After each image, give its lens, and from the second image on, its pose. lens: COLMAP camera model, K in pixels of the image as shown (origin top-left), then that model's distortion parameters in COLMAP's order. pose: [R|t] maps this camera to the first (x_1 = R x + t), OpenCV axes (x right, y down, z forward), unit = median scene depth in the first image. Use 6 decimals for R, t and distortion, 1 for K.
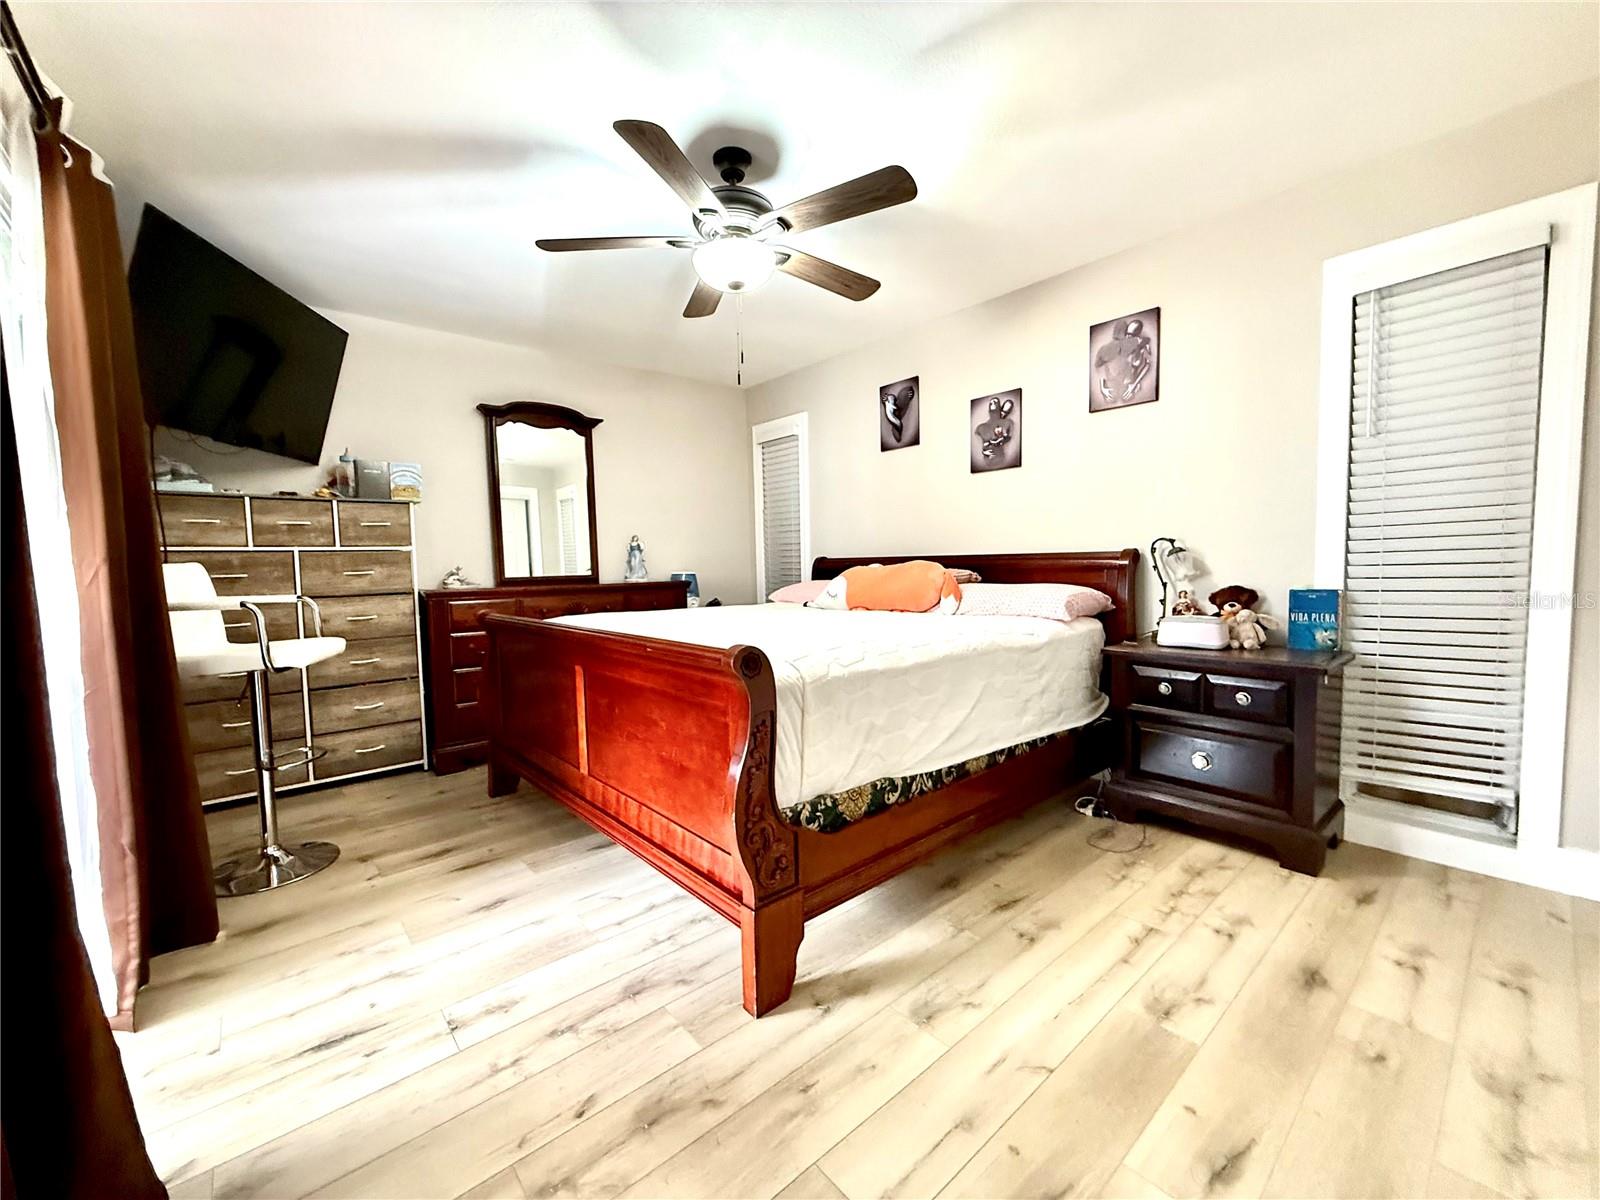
lens RADIAL K [[643.0, 0, 791.6], [0, 643.0, 604.9], [0, 0, 1]] dist [0.000401, 0.000488]
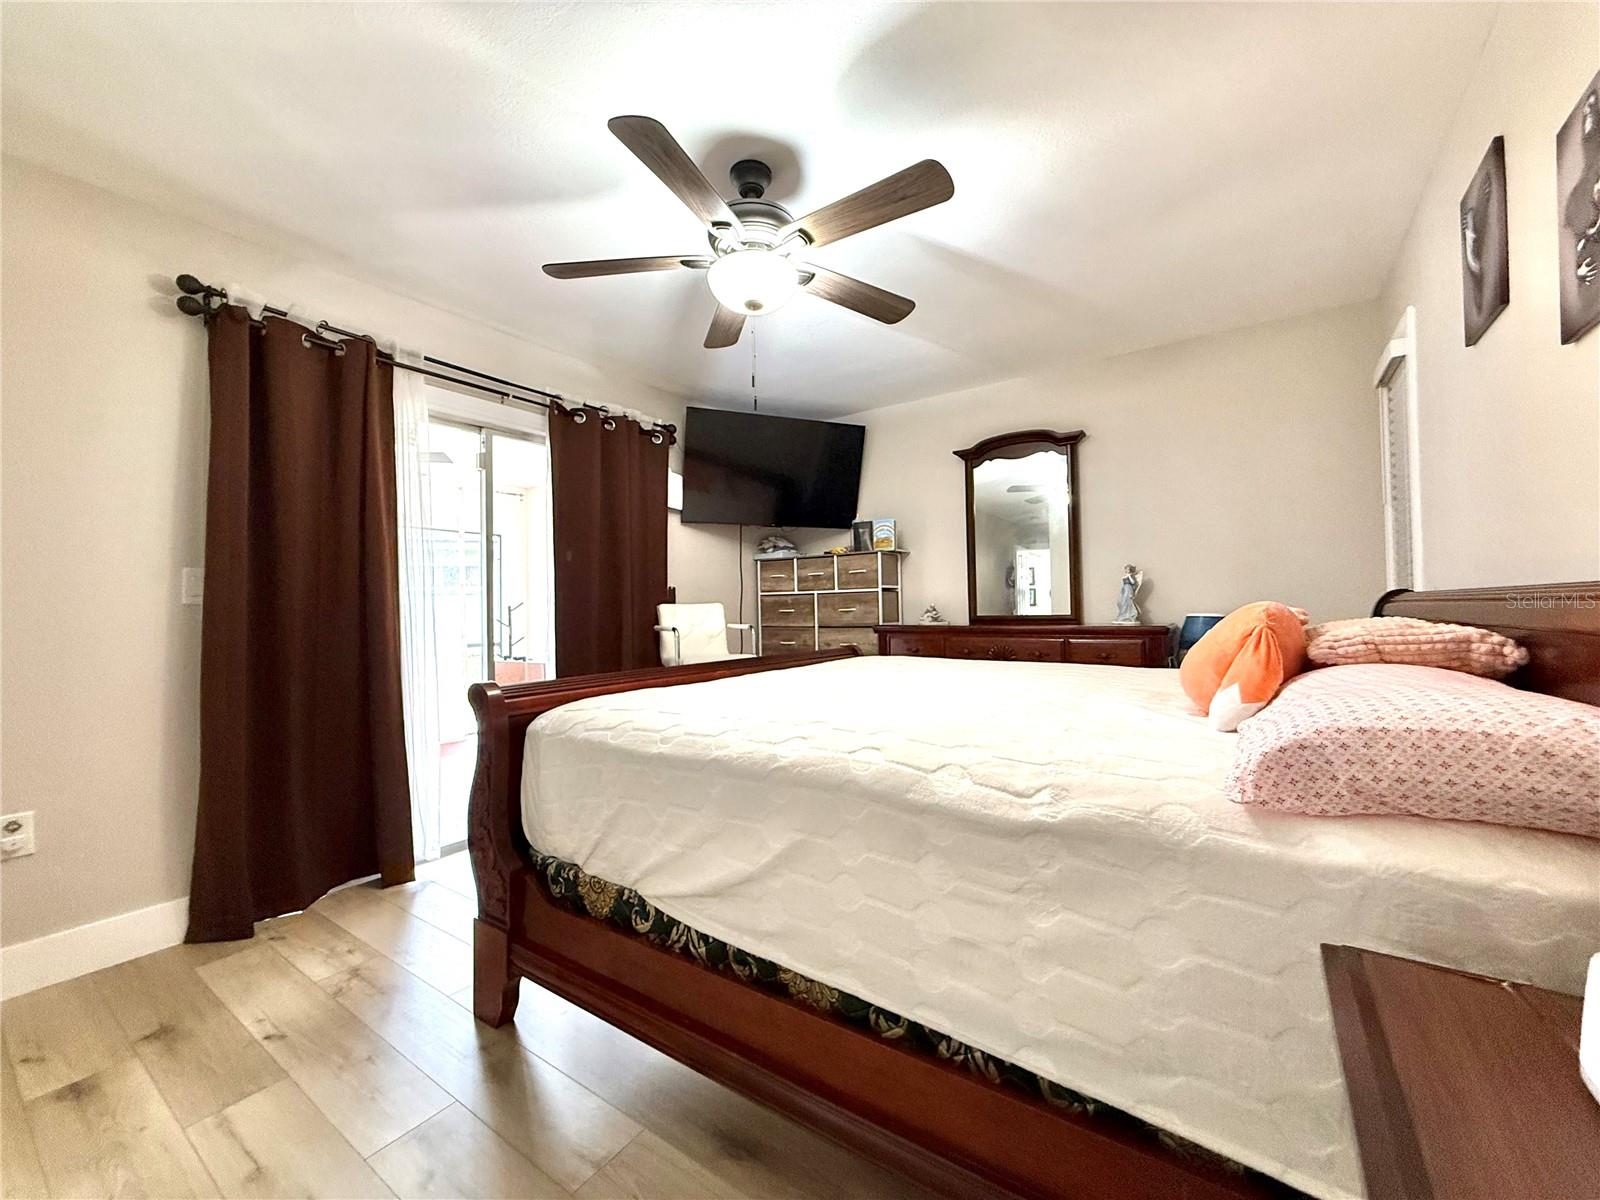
lens RADIAL K [[643.0, 0, 792.2], [0, 643.0, 601.0], [0, 0, 1]] dist [0.000401, 0.000488]
pose [[0.244140, 0.003137, -0.969735, 0.602435], [-0.055733, 0.998387, -0.010801, -0.051425], [0.968137, 0.056684, 0.243921, 0.629124]]
